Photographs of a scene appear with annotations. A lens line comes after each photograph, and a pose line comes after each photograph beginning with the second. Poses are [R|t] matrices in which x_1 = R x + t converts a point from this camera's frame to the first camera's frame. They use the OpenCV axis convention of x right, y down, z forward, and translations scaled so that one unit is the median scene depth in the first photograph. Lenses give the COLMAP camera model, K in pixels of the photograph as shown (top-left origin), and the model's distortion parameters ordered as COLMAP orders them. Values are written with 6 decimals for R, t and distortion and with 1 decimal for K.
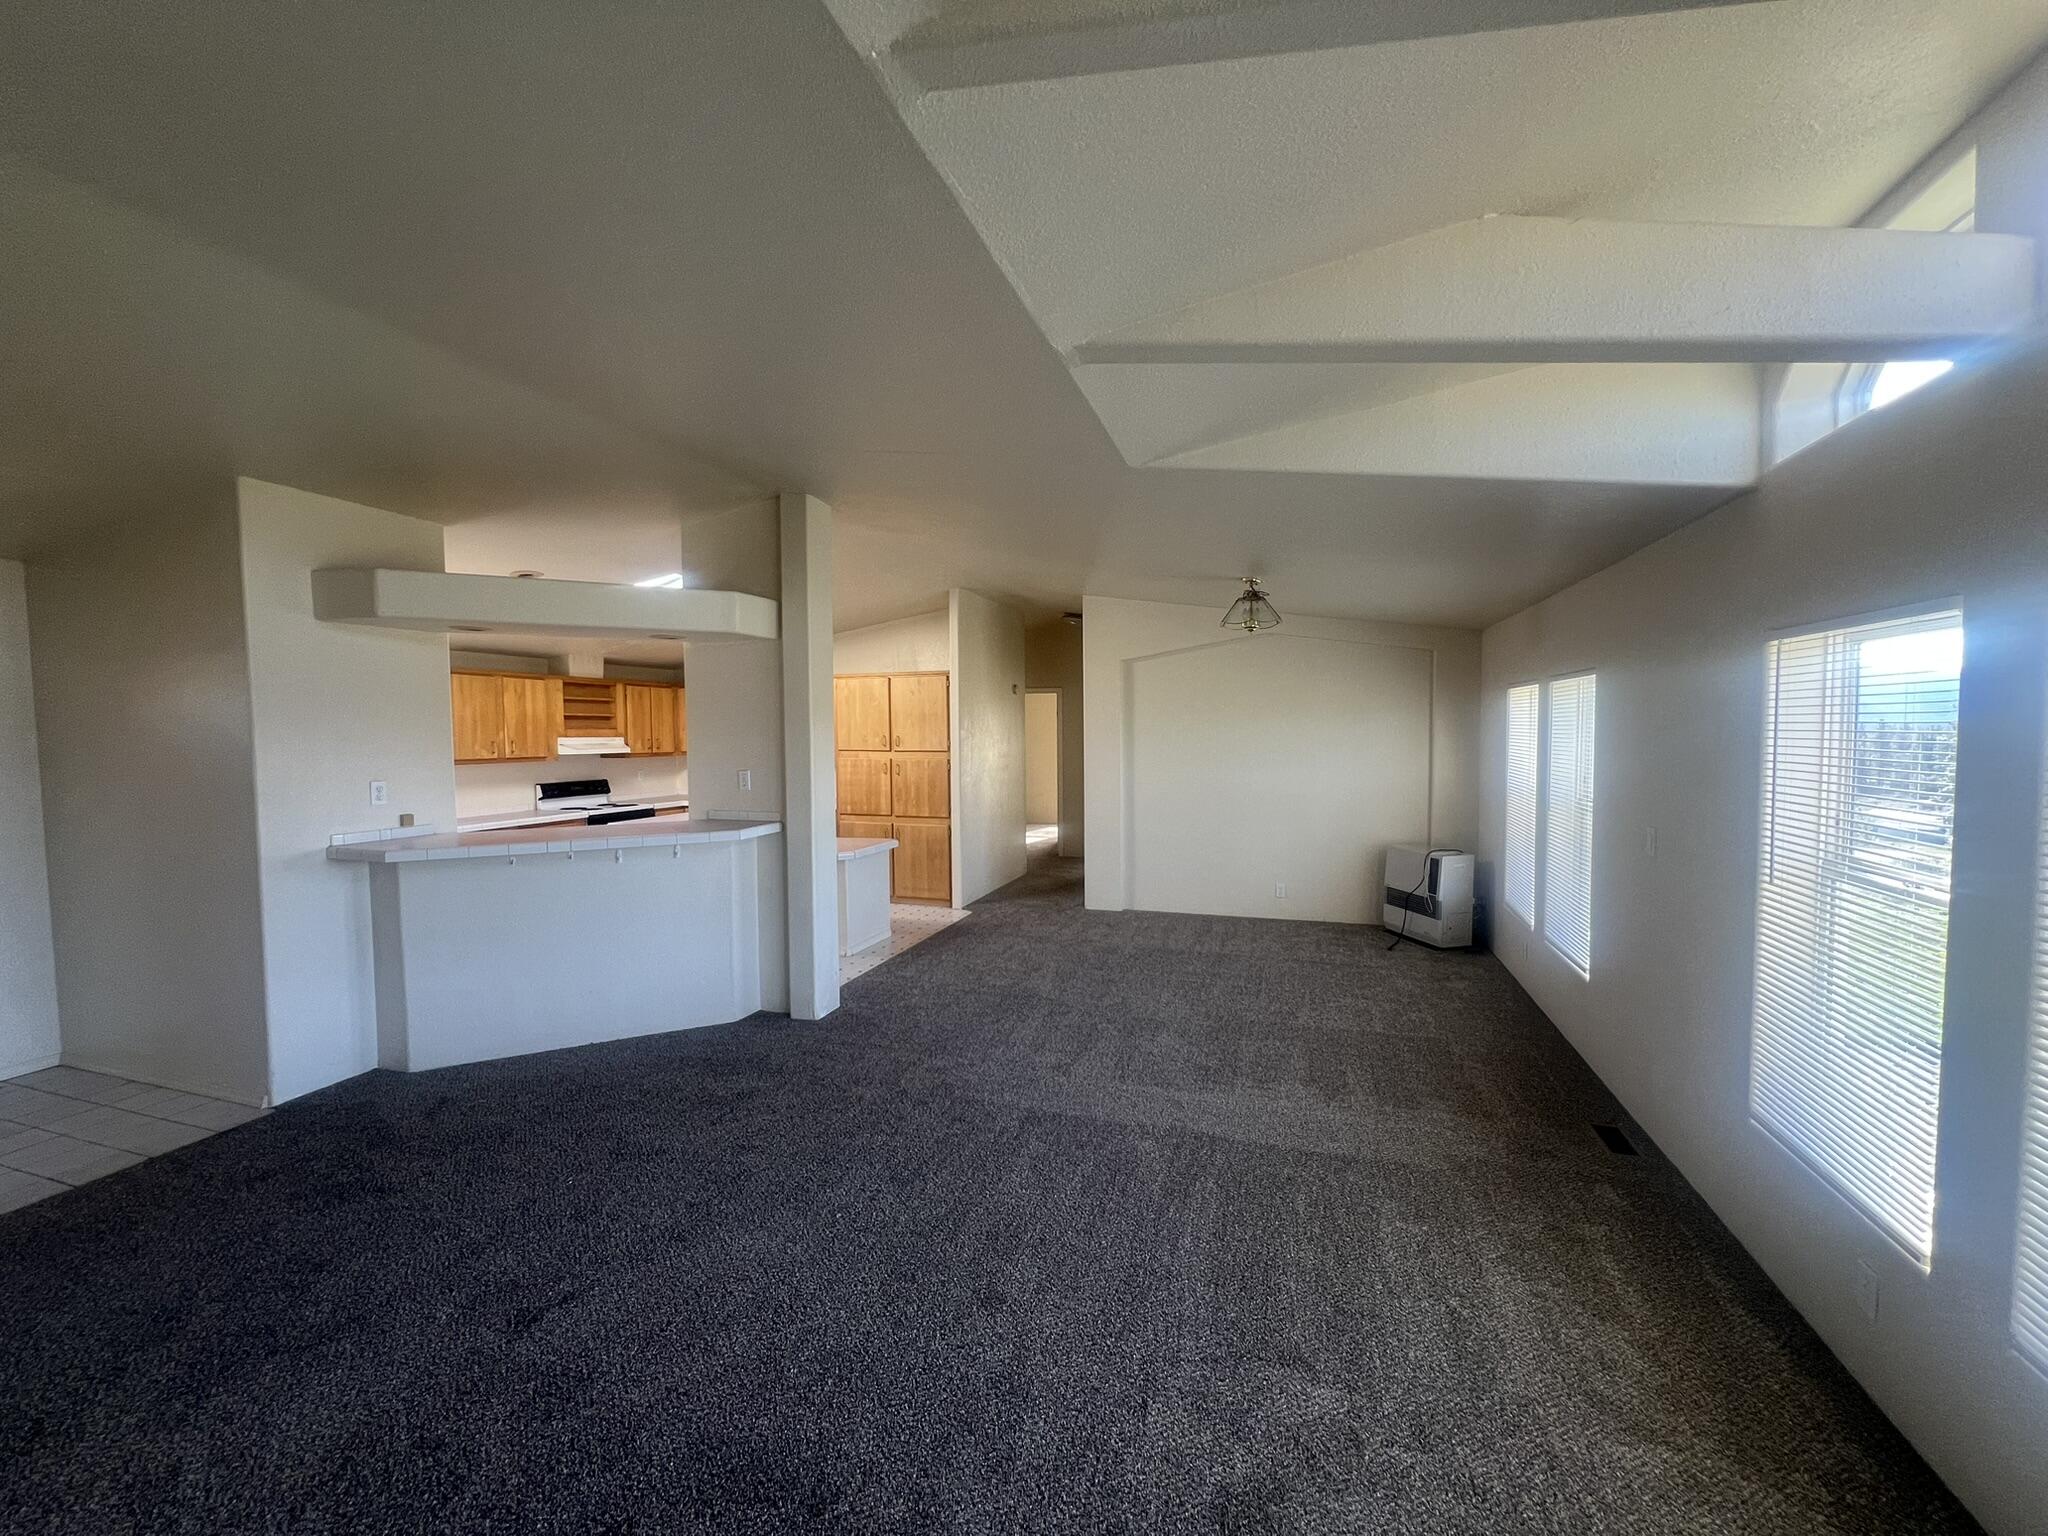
lens RADIAL K [[812.2, 0, 1024.0], [0, 812.2, 768.0], [0, 0, 1]] dist [-0.006481, 0.000006]
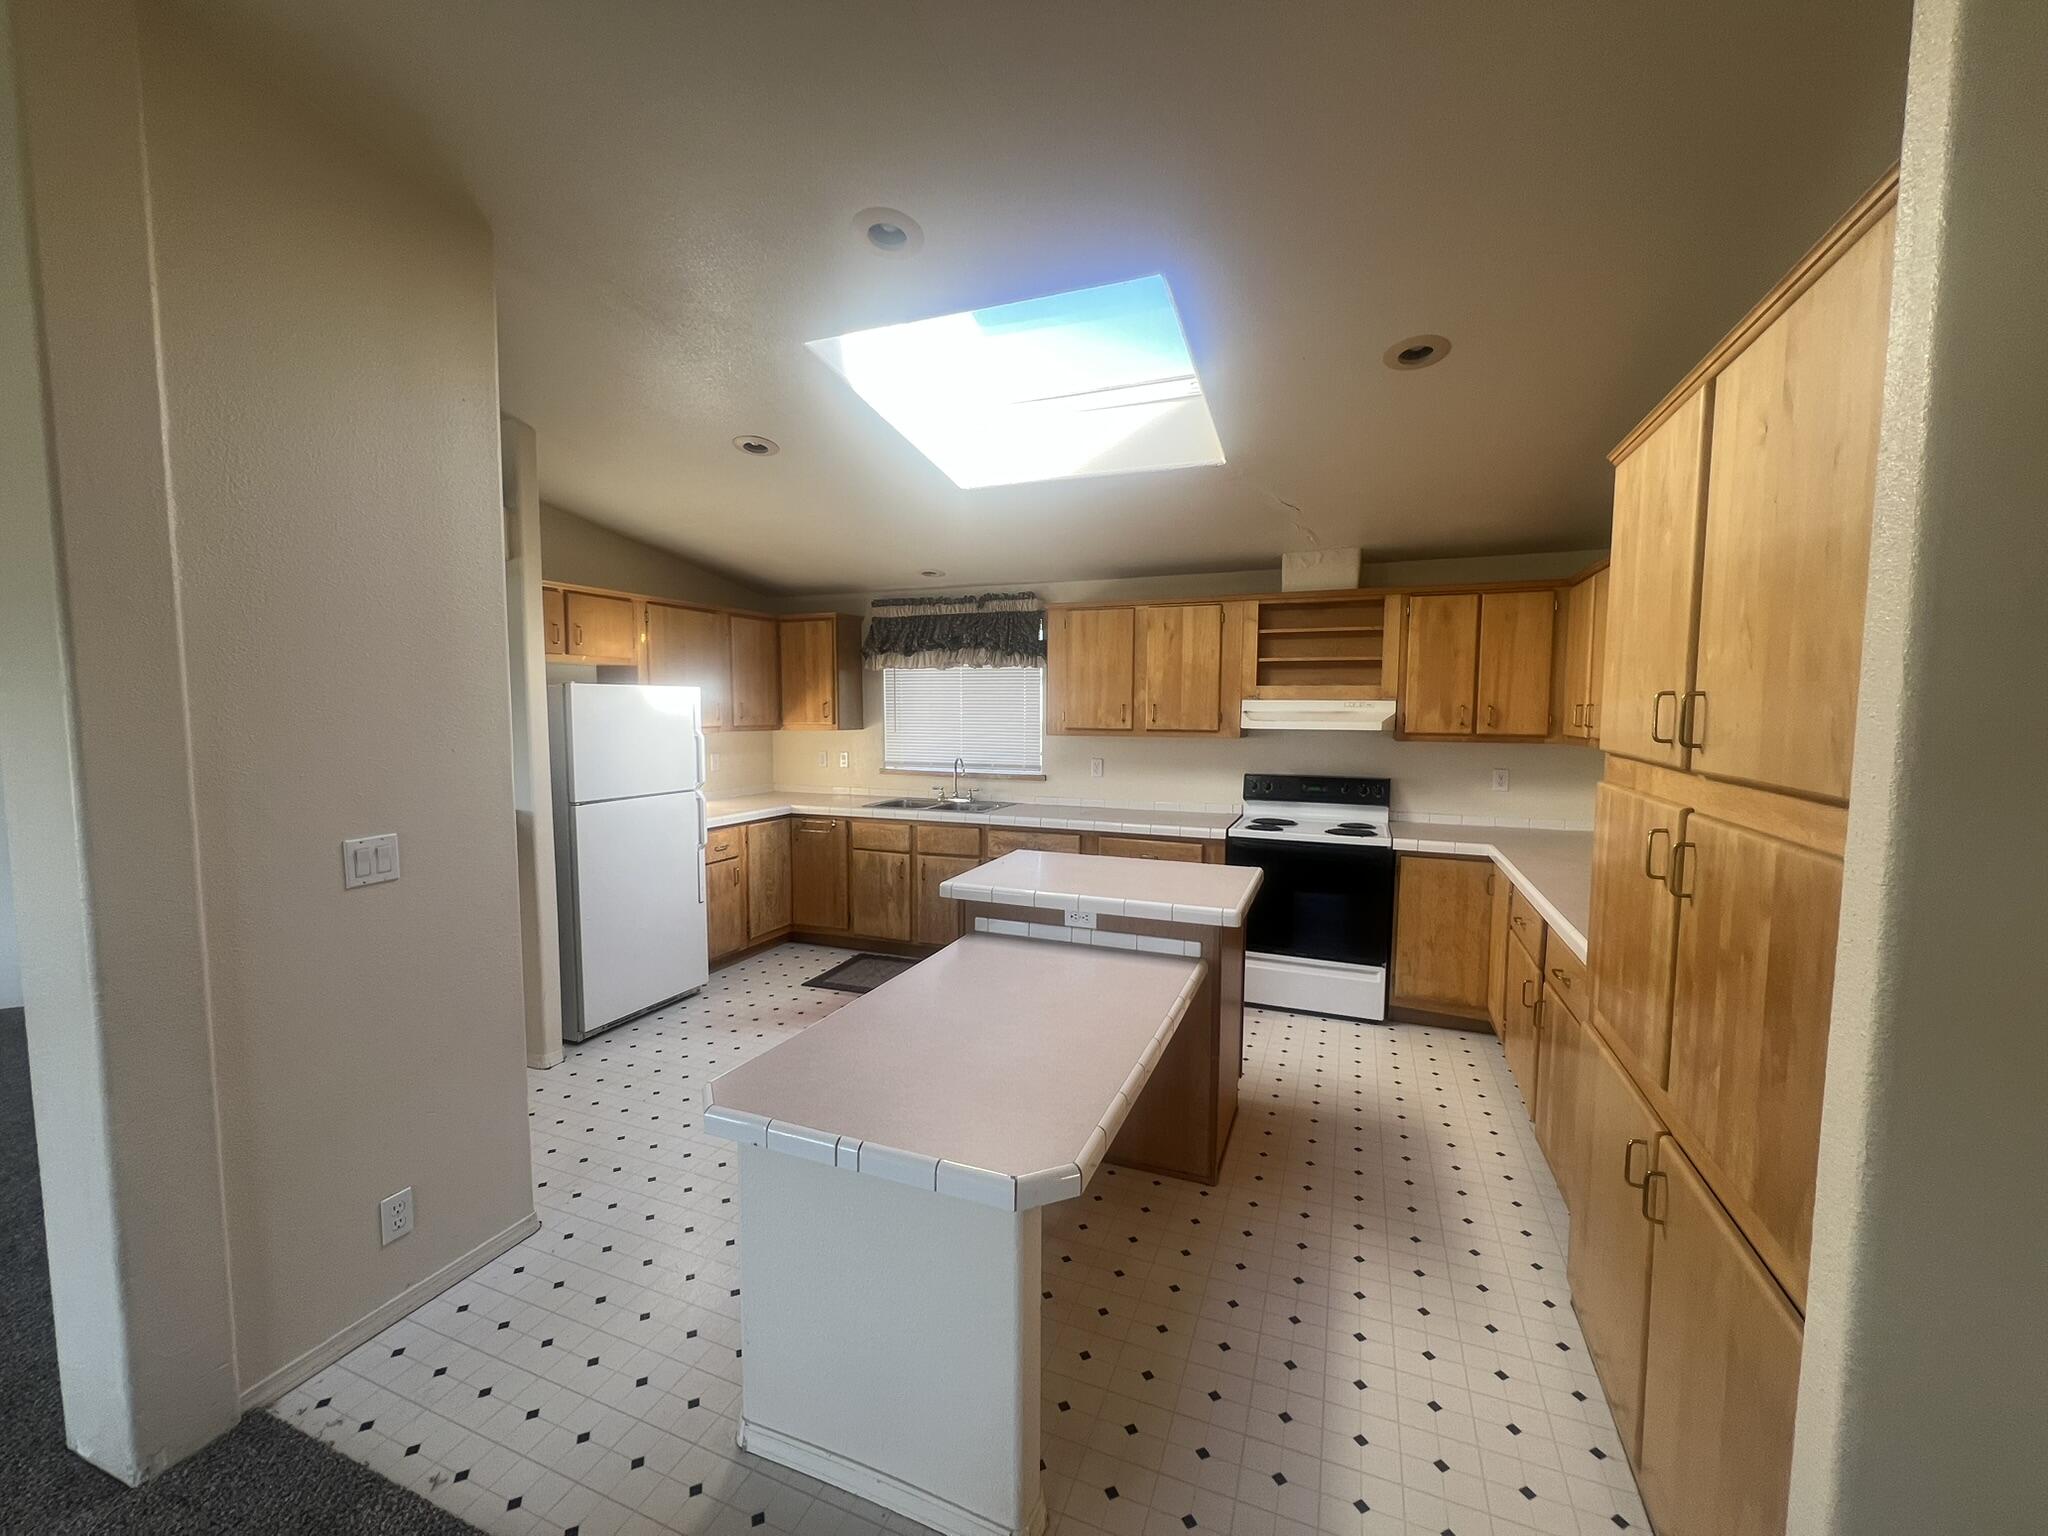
lens RADIAL K [[828.5, 0, 1024.0], [0, 828.5, 768.0], [0, 0, 1]] dist [0.002221, 0.000538]
pose [[-0.060130, 0.081628, -0.994847, 0.044652], [-0.047059, 0.995311, 0.084511, -0.031262], [0.997081, 0.051898, -0.056007, 0.870661]]
